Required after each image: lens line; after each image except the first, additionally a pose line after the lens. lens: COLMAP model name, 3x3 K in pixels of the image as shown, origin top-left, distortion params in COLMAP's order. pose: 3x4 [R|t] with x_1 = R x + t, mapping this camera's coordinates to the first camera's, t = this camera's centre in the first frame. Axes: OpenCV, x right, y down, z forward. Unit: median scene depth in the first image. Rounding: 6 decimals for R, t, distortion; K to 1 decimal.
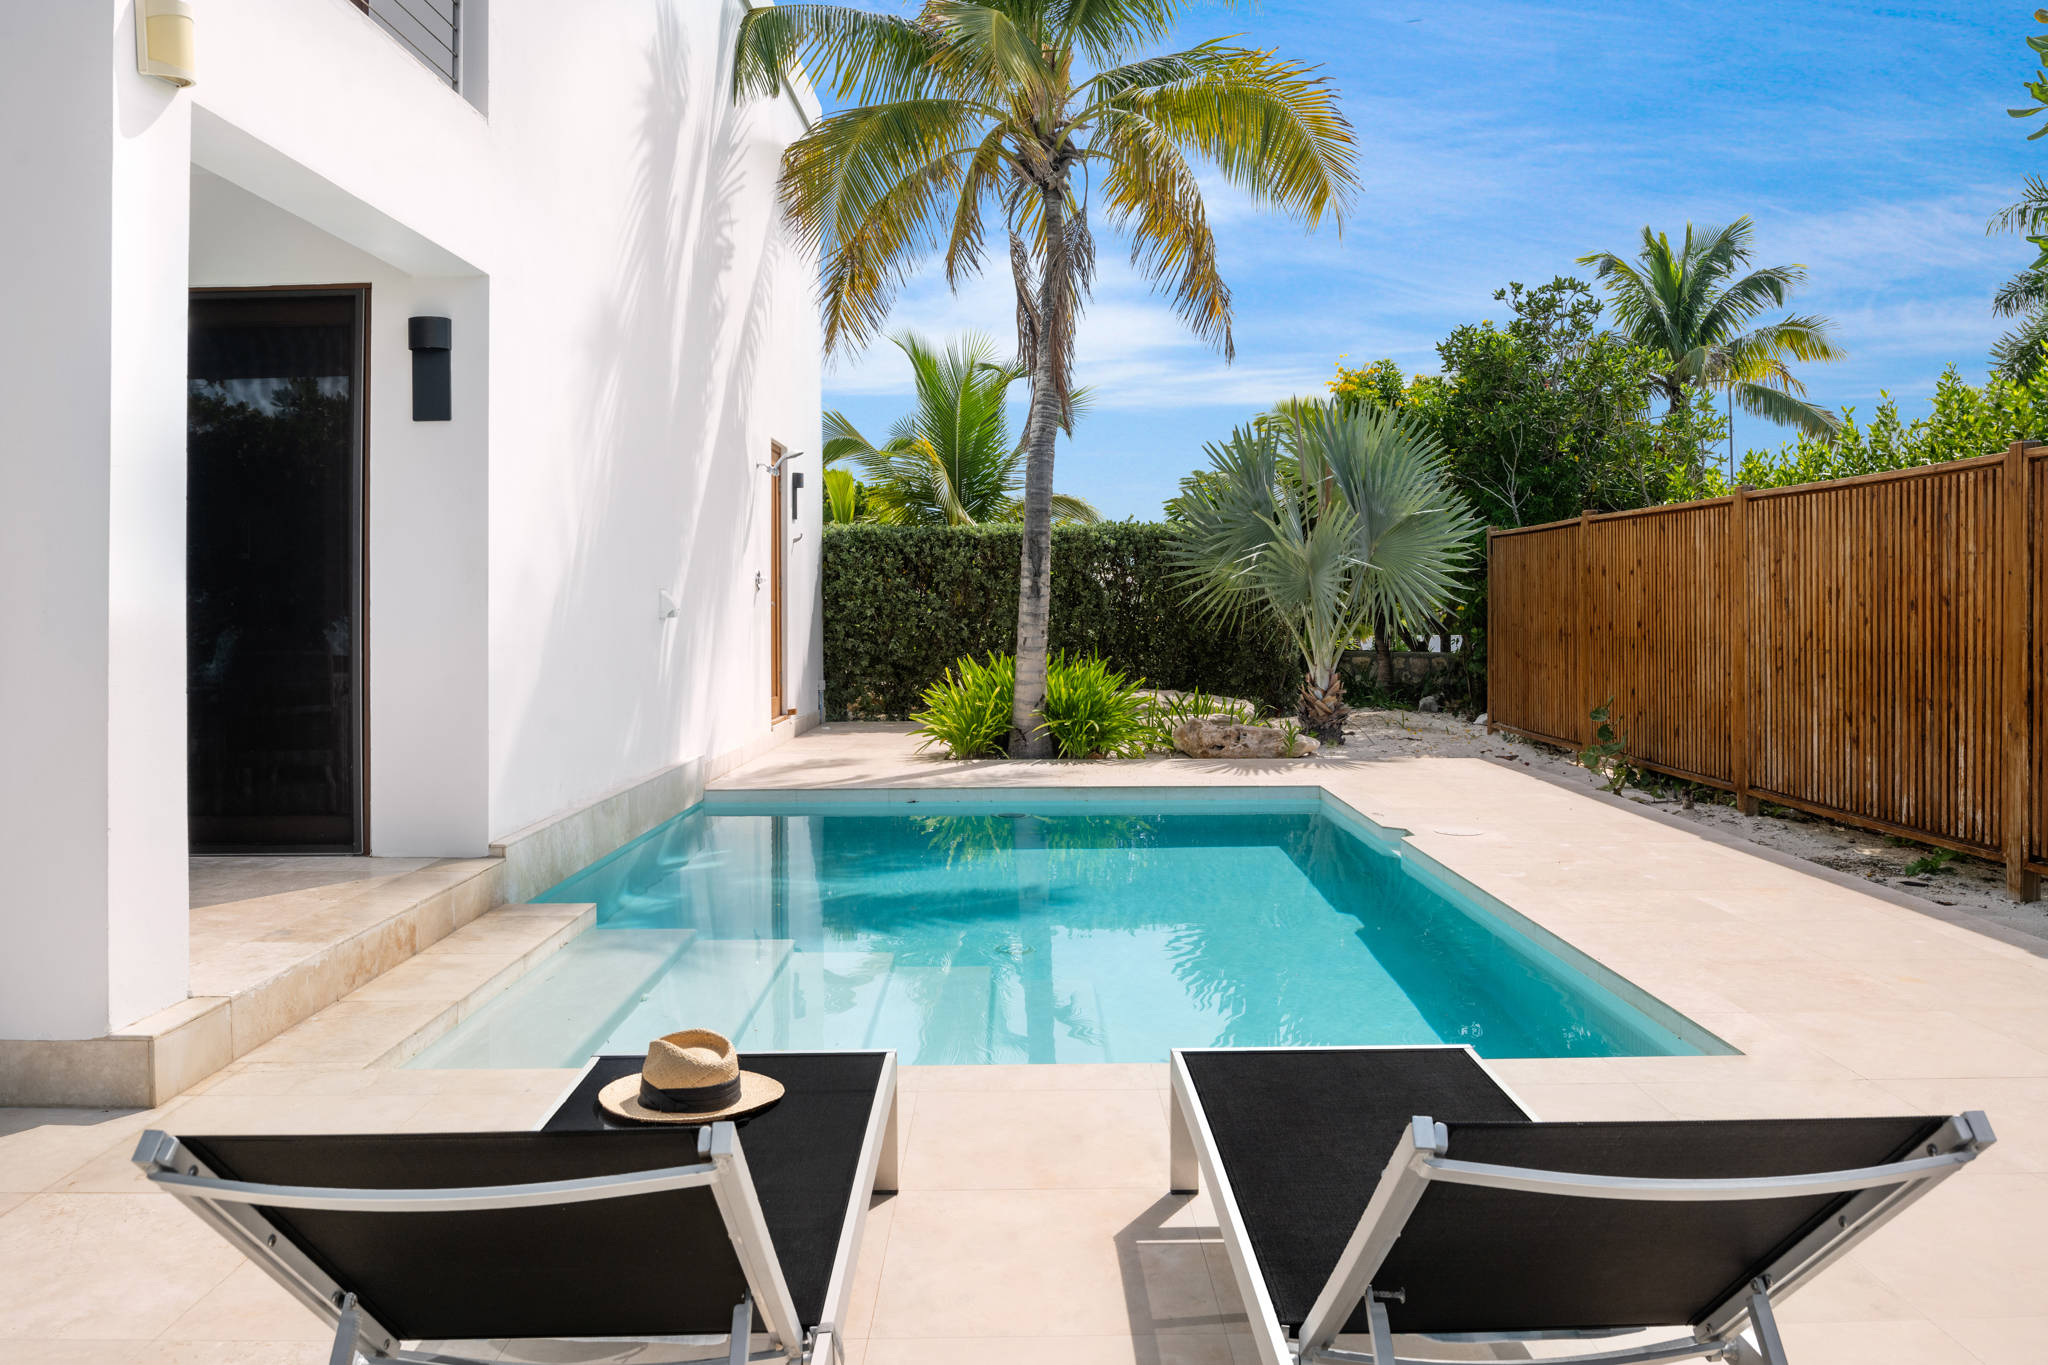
lens RADIAL K [[1454.7, 0, 1026.9], [0, 1454.7, 583.3], [0, 0, 1]] dist [-0.002247, 0.000172]
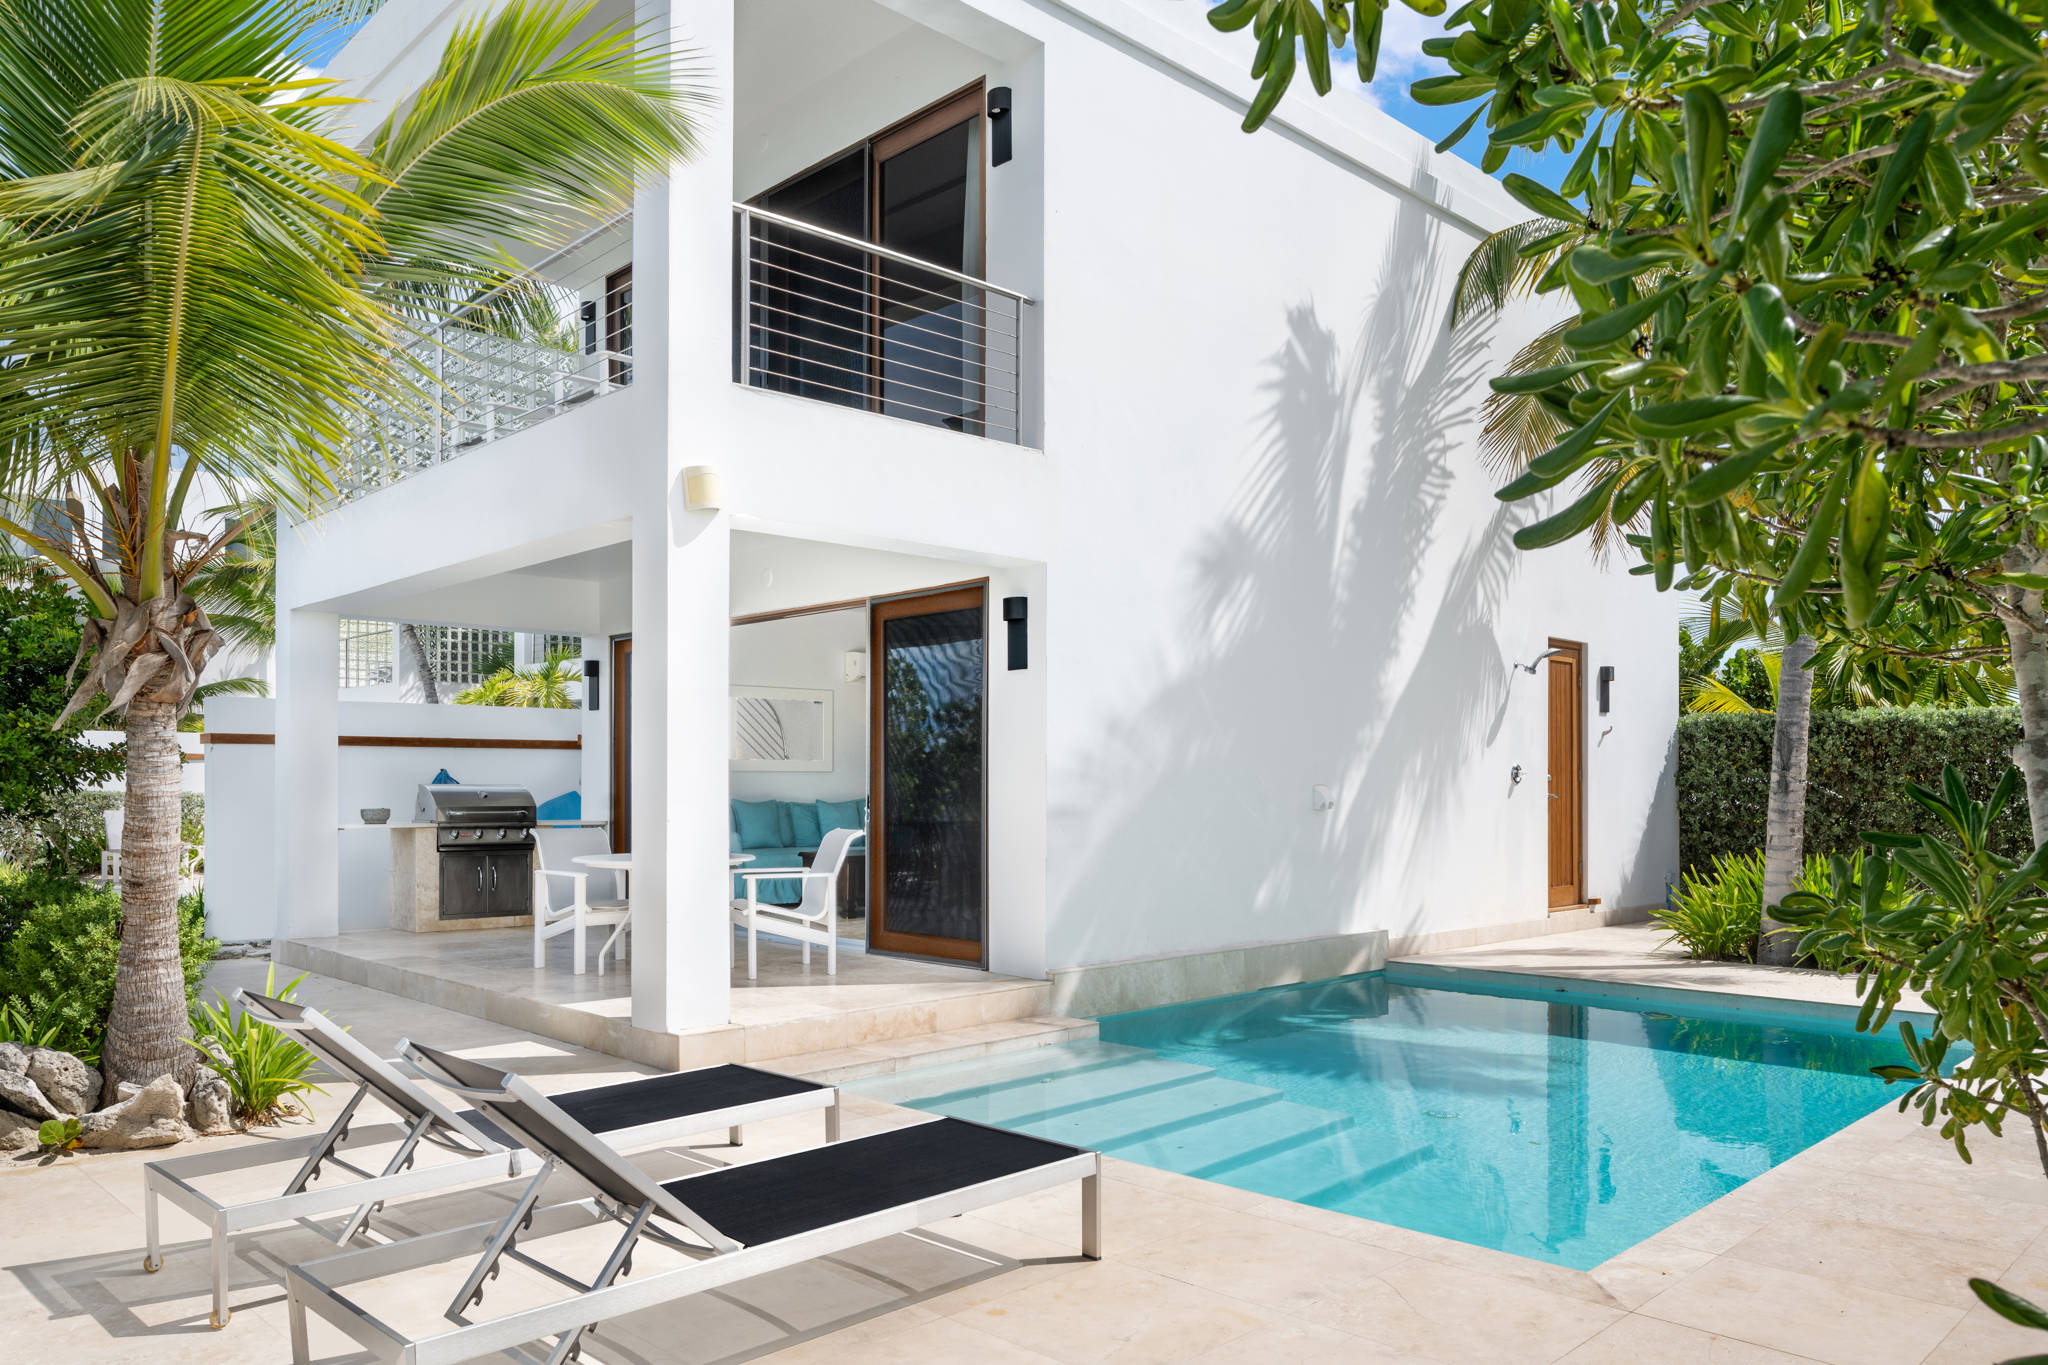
lens RADIAL K [[1411.9, 0, 1024.0], [0, 1411.9, 682.5], [0, 0, 1]] dist [-0.000679, -0.000274]
pose [[0.691527, -0.045176, -0.720936, 0.324225], [0.003631, 0.998247, -0.059071, -0.009258], [0.722341, 0.038231, 0.690479, 0.021193]]
